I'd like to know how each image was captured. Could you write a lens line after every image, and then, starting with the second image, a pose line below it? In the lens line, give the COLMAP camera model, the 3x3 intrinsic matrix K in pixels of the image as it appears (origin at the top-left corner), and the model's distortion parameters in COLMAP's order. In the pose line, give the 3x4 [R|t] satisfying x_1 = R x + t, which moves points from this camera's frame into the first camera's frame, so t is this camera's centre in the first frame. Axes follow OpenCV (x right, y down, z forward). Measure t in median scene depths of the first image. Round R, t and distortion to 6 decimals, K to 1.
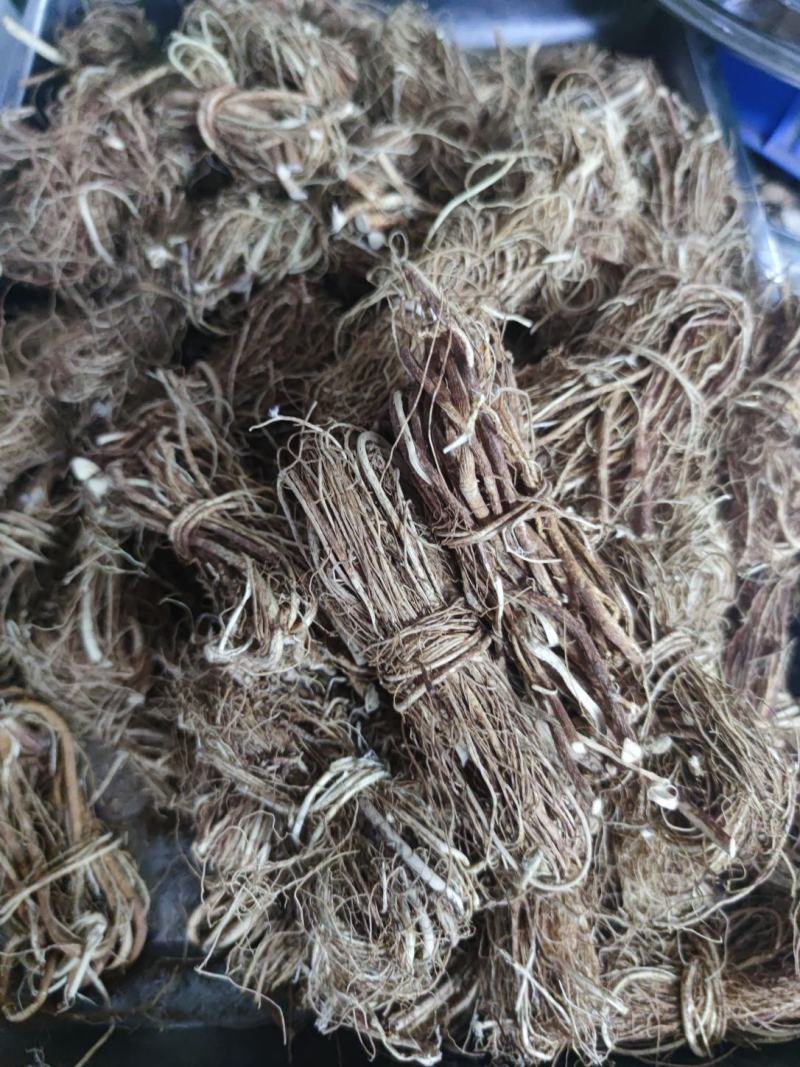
lens RADIAL K [[830.9, 0, 402.2], [0, 830.9, 544.9], [0, 0, 1]] dist [0.003178, 0.000051]
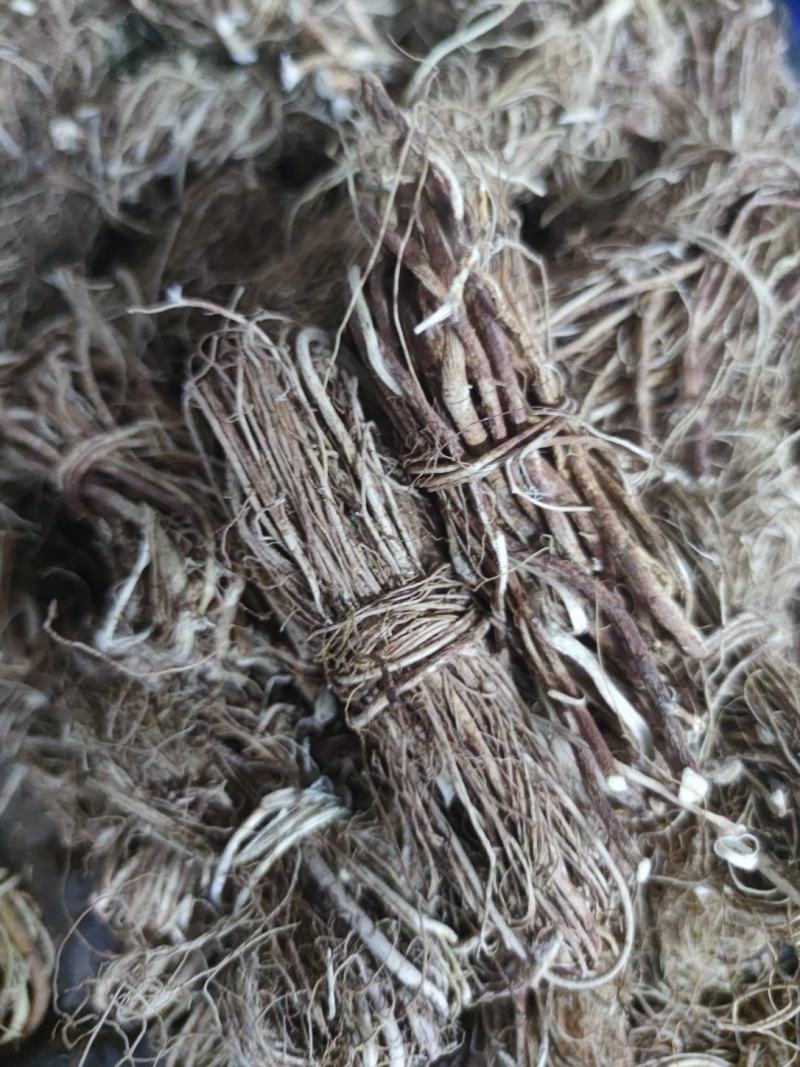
lens RADIAL K [[889.9, 0, 400.0], [0, 889.9, 533.5], [0, 0, 1]] dist [-0.095641, 0.160766]
pose [[0.999995, 0.001204, 0.003045, 0.030480], [-0.001235, 0.999946, 0.010292, 0.031009], [-0.003033, -0.010295, 0.999942, 0.262753]]
